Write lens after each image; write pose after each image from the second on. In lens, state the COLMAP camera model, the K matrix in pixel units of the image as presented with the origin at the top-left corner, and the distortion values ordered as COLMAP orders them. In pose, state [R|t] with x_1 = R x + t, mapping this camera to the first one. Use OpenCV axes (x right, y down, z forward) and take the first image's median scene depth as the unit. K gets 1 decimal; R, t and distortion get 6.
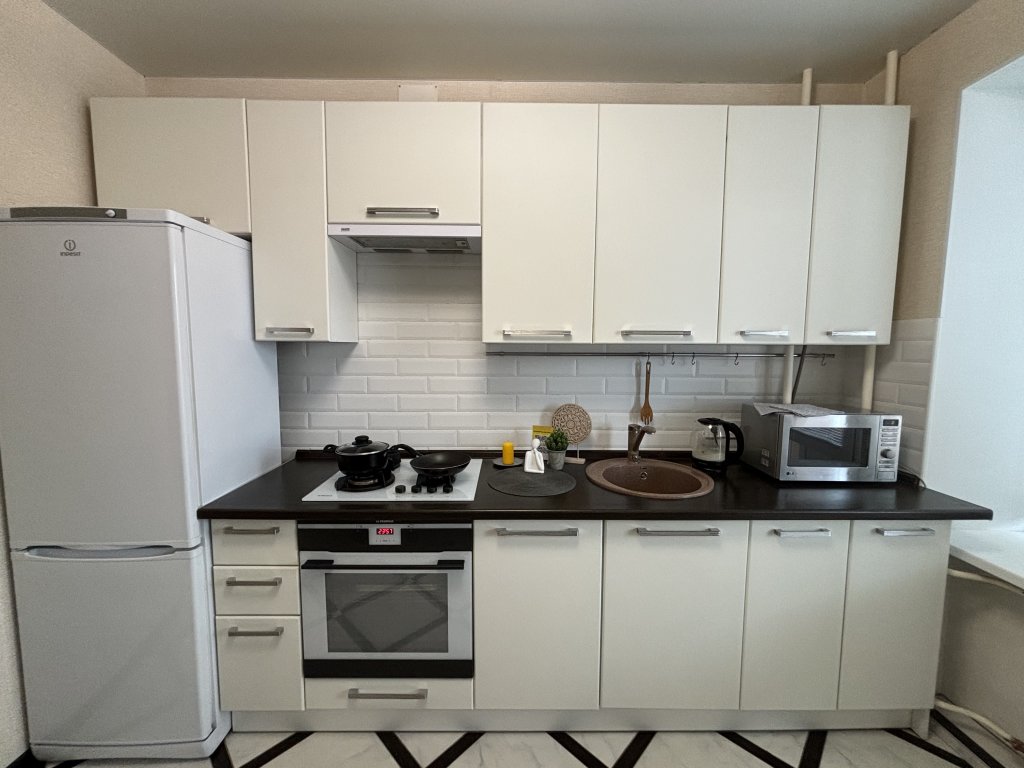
lens RADIAL K [[409.4, 0, 512.0], [0, 409.4, 384.0], [0, 0, 1]] dist [-0.001587, -0.000614]
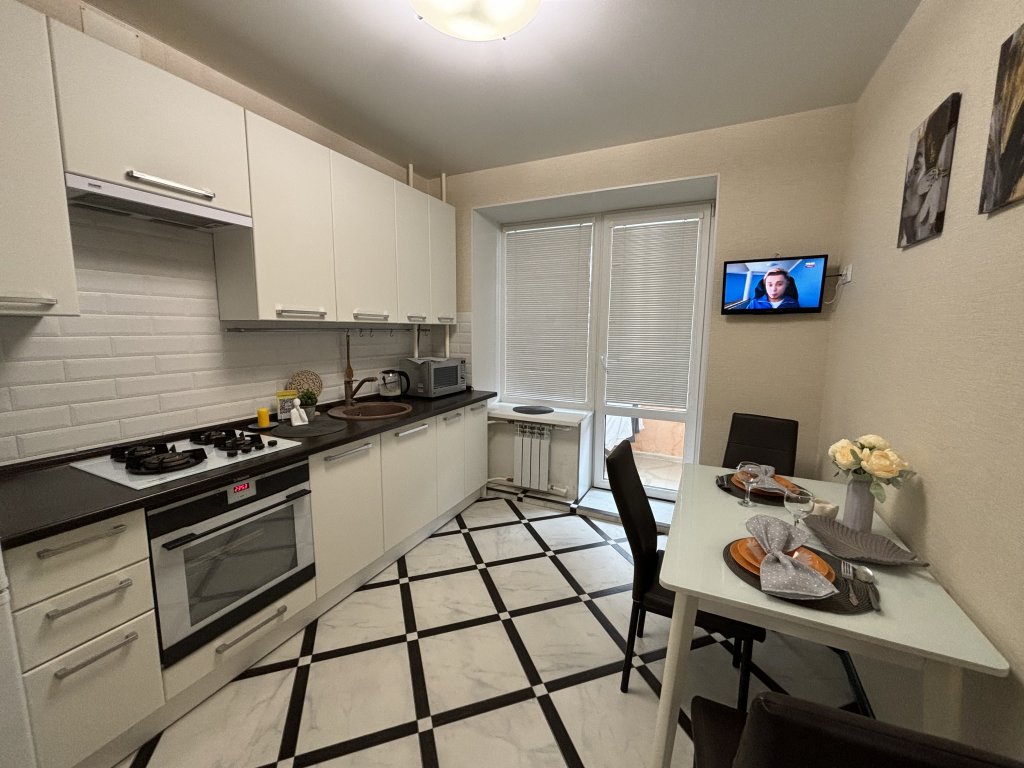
lens RADIAL K [[409.4, 0, 512.0], [0, 409.4, 384.0], [0, 0, 1]] dist [-0.001587, -0.000614]
pose [[0.441460, -0.123564, 0.888732, -0.853522], [0.074258, 0.992106, 0.101051, 0.014987], [-0.894203, 0.021386, 0.447151, -0.163018]]
